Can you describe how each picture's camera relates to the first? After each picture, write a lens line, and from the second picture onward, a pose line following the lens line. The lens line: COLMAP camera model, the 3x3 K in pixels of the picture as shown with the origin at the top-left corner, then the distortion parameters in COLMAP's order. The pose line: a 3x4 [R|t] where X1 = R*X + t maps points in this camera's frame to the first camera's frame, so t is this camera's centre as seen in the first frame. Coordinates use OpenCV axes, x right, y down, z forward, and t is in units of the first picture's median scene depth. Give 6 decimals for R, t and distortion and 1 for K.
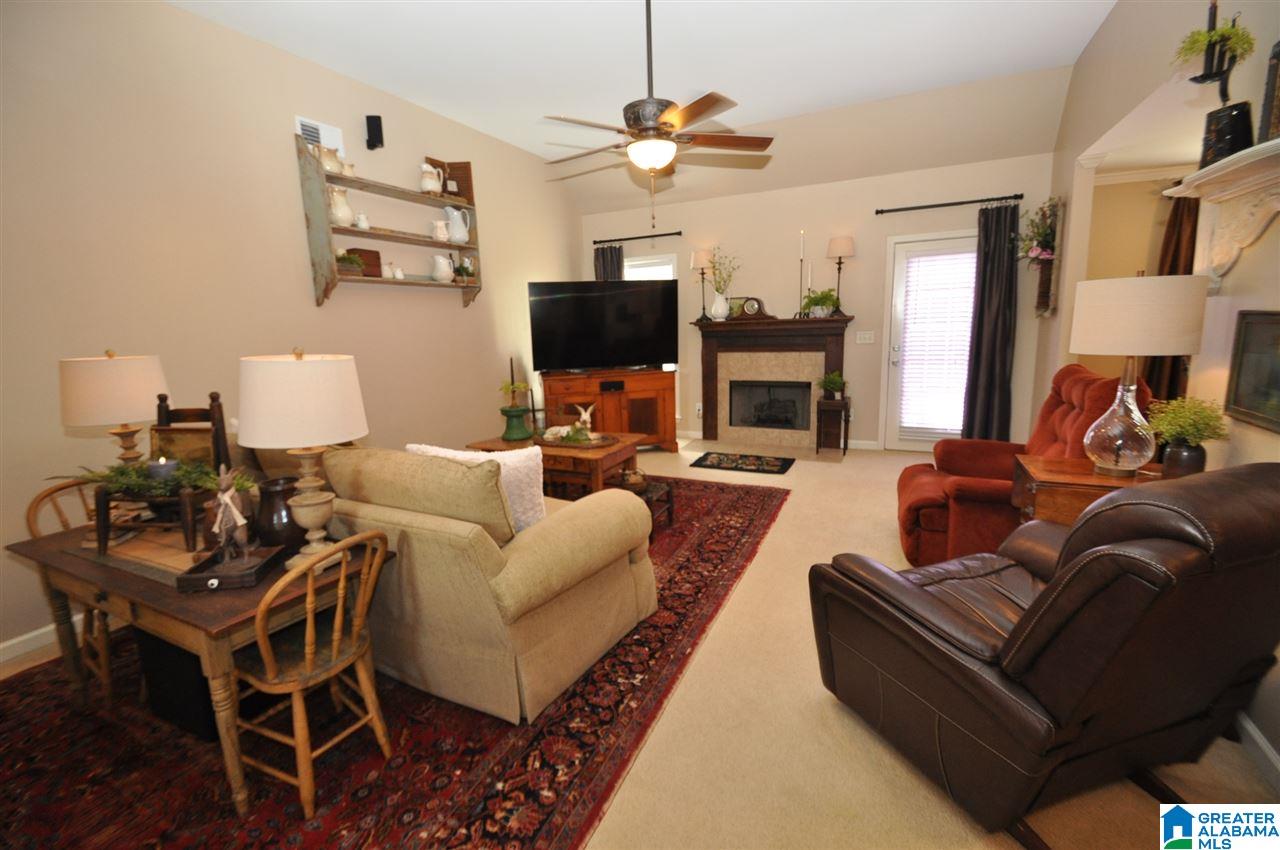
lens RADIAL K [[524.6, 0, 635.0], [0, 524.6, 426.8], [0, 0, 1]] dist [0.016127, -0.013115]
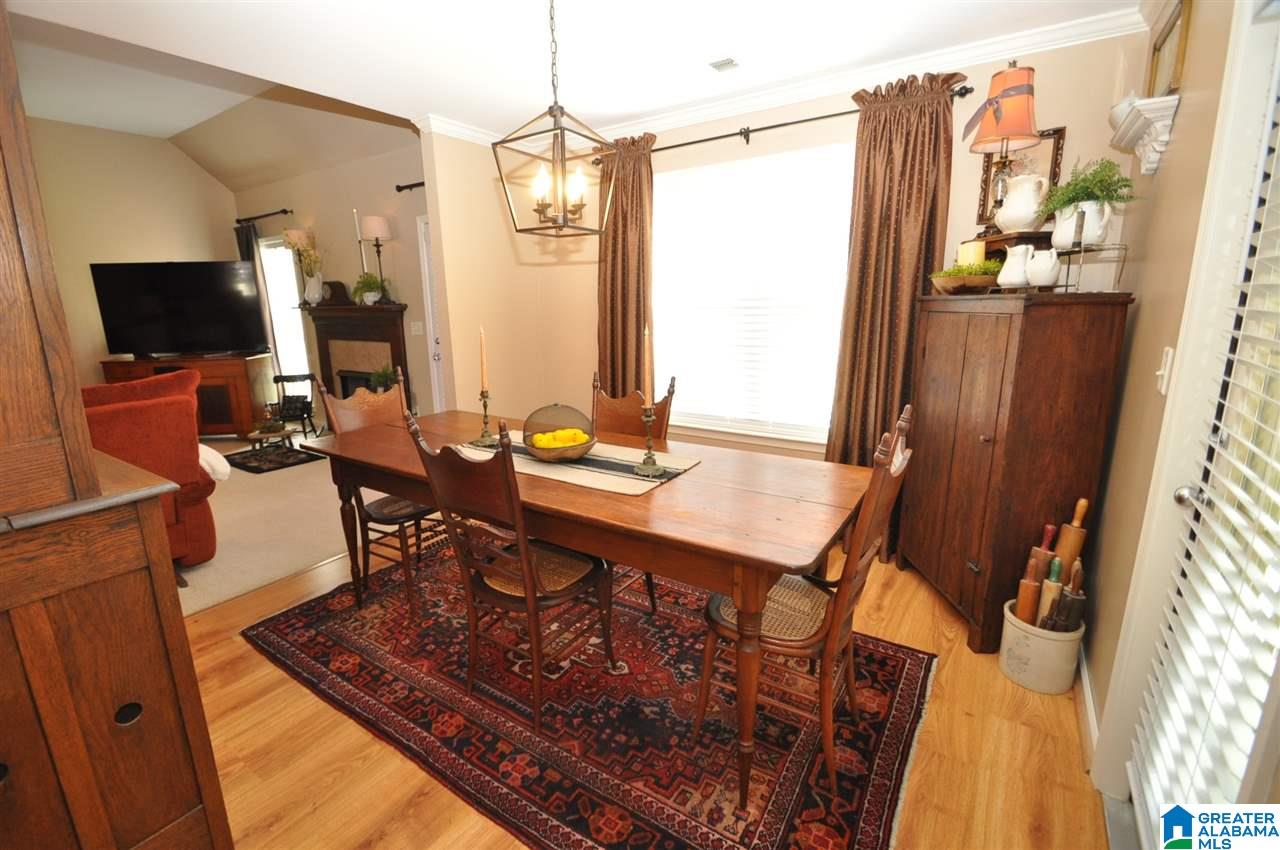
lens RADIAL K [[558.9, 0, 624.6], [0, 558.9, 422.8], [0, 0, 1]] dist [0.016153, -0.017371]
pose [[0.984150, 0.047935, -0.170734, 0.943028], [-0.041990, 0.998385, 0.038265, -0.057767], [0.172293, -0.030489, 0.984574, 0.107226]]
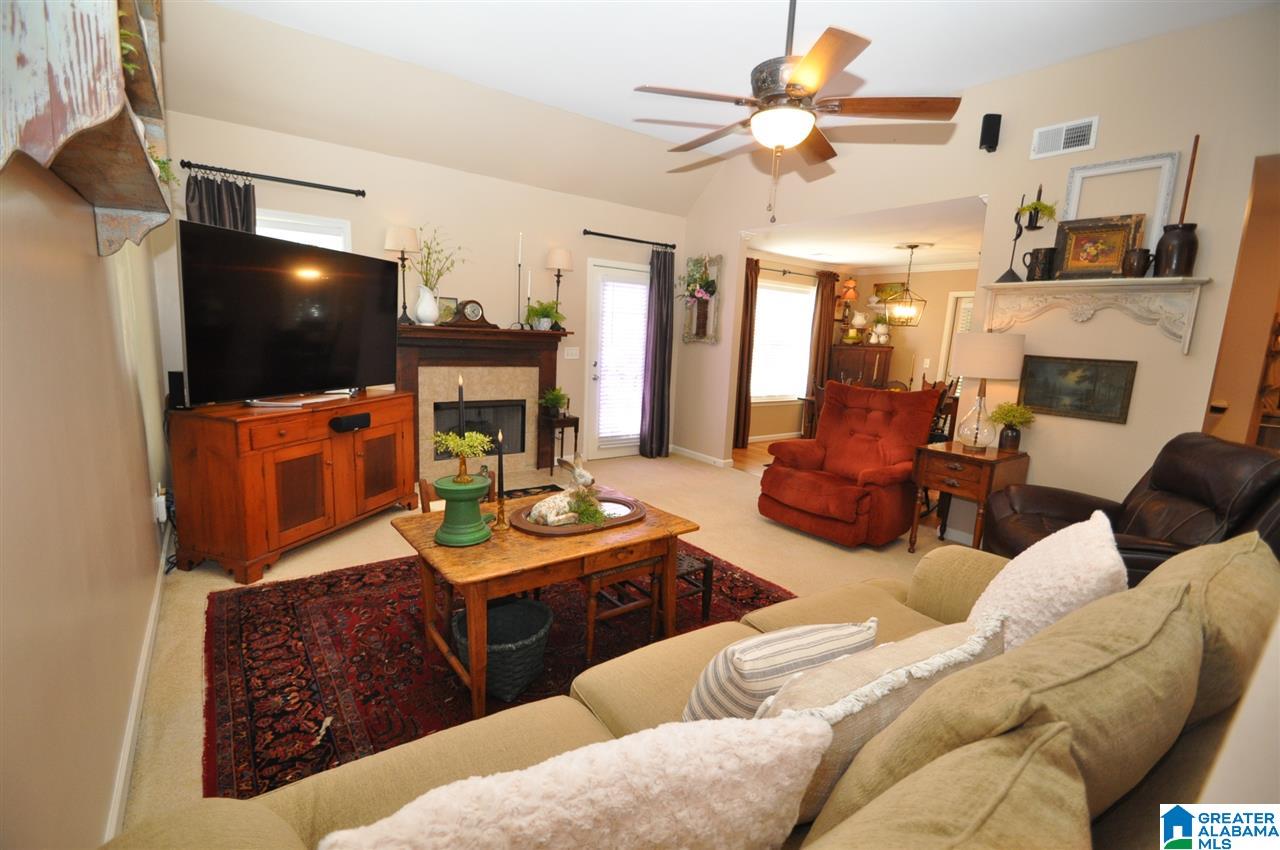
lens RADIAL K [[558.9, 0, 624.6], [0, 558.9, 422.8], [0, 0, 1]] dist [0.016153, -0.017371]
pose [[0.497716, -0.084485, 0.863216, -0.433859], [0.100605, 0.994150, 0.039292, -0.068925], [-0.861486, 0.067287, 0.503304, 0.382322]]
